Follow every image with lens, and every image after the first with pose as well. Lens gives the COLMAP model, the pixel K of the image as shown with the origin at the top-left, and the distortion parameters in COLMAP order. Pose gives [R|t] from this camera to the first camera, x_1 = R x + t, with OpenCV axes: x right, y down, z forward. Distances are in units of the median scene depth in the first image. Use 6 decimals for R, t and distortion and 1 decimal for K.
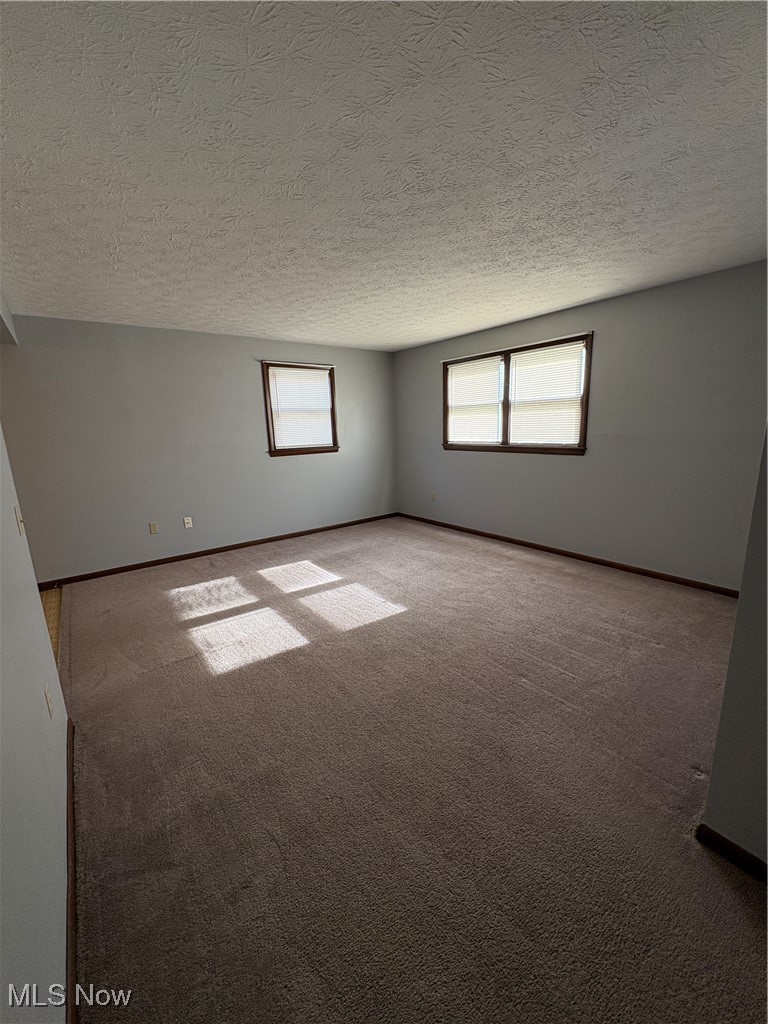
lens RADIAL K [[408.1, 0, 384.3], [0, 408.1, 509.6], [0, 0, 1]] dist [-0.000649, -0.000547]
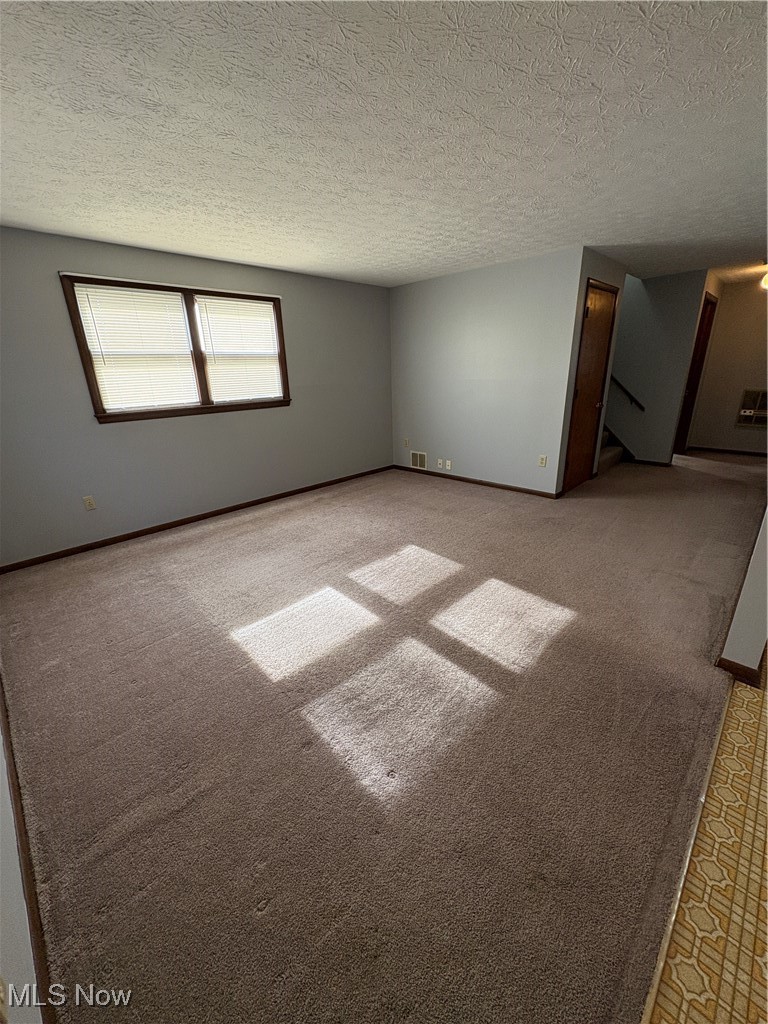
lens RADIAL K [[408.1, 0, 386.4], [0, 408.1, 507.0], [0, 0, 1]] dist [-0.000649, -0.000547]
pose [[-0.141515, -0.283780, 0.948389, -0.738606], [0.233632, 0.921393, 0.310564, -0.160286], [-0.961972, 0.265524, -0.064091, 0.863730]]
